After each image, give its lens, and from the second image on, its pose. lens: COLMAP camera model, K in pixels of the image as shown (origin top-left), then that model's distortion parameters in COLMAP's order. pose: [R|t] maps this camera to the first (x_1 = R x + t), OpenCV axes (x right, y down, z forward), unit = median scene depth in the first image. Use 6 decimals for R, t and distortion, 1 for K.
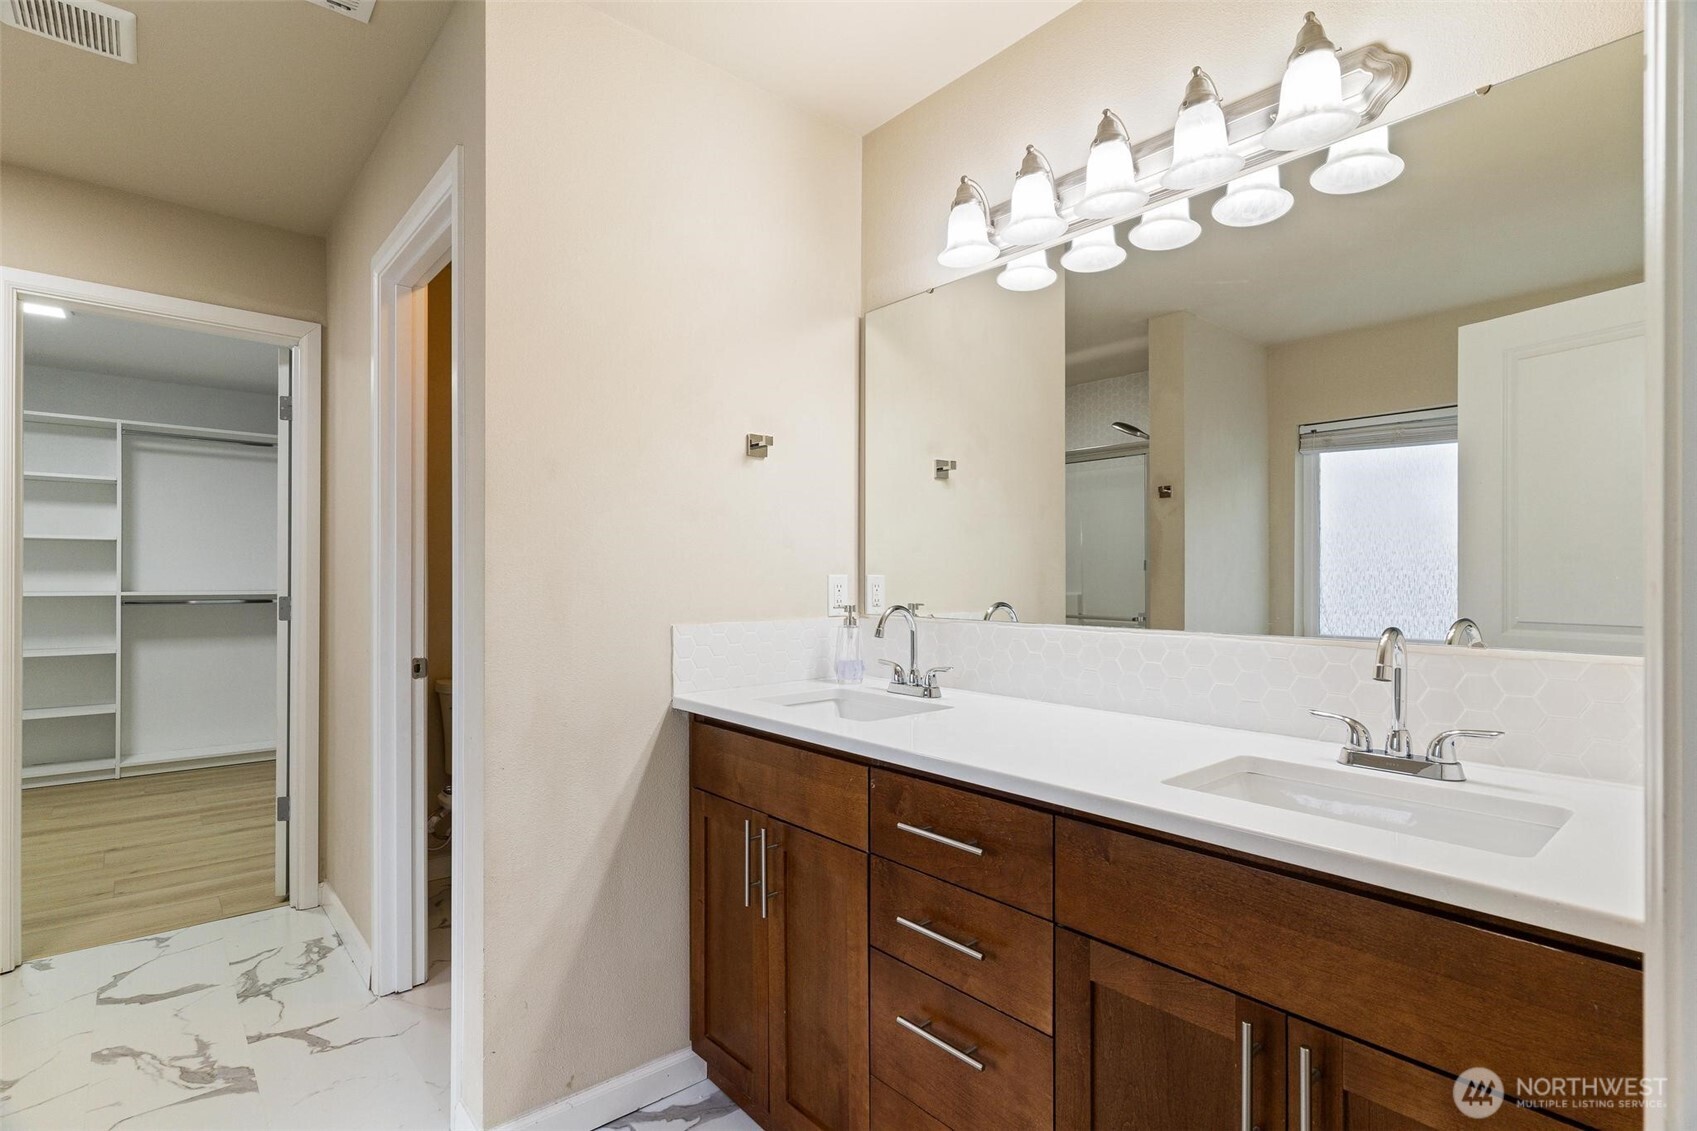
lens RADIAL K [[821.5, 0, 844.5], [0, 821.5, 545.2], [0, 0, 1]] dist [0.003696, 0.000107]
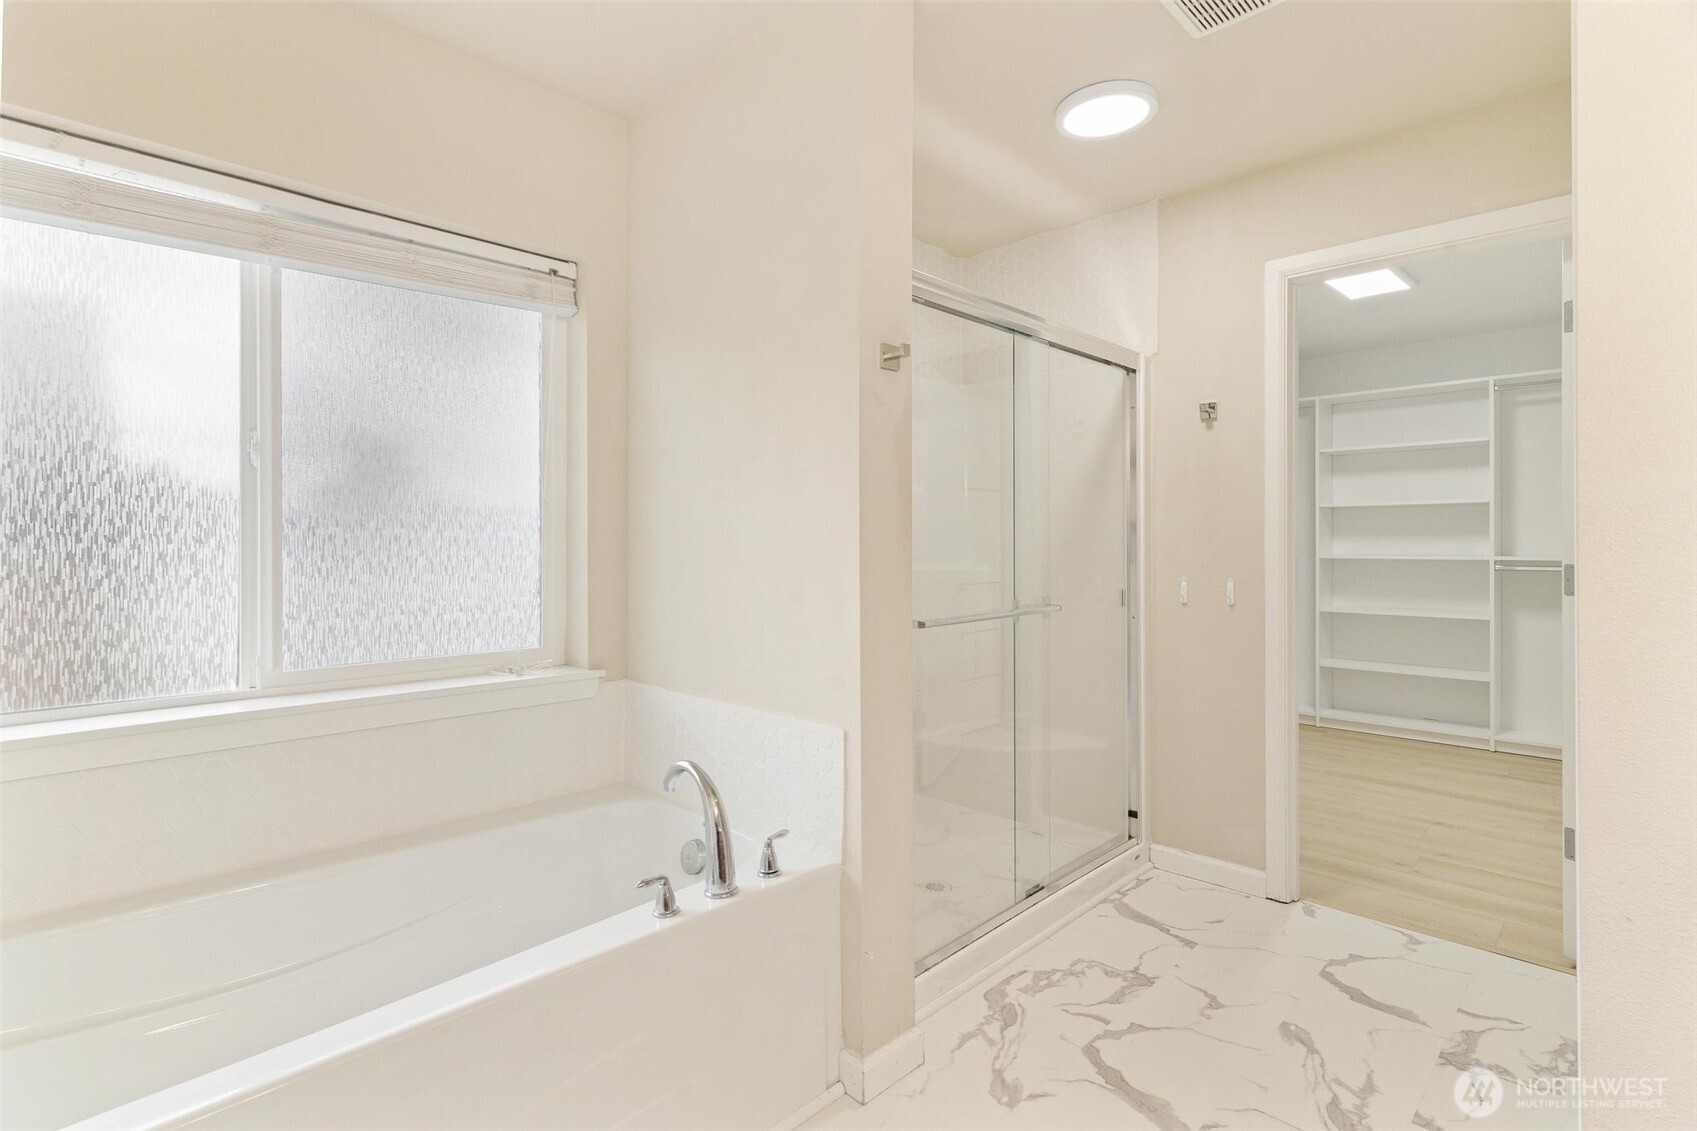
lens RADIAL K [[821.5, 0, 844.5], [0, 821.5, 545.2], [0, 0, 1]] dist [0.003696, 0.000107]
pose [[0.078468, -0.001314, -0.996916, 0.021660], [0.044694, 0.998998, 0.002201, 0.011808], [0.995914, -0.044729, 0.078448, 0.269507]]
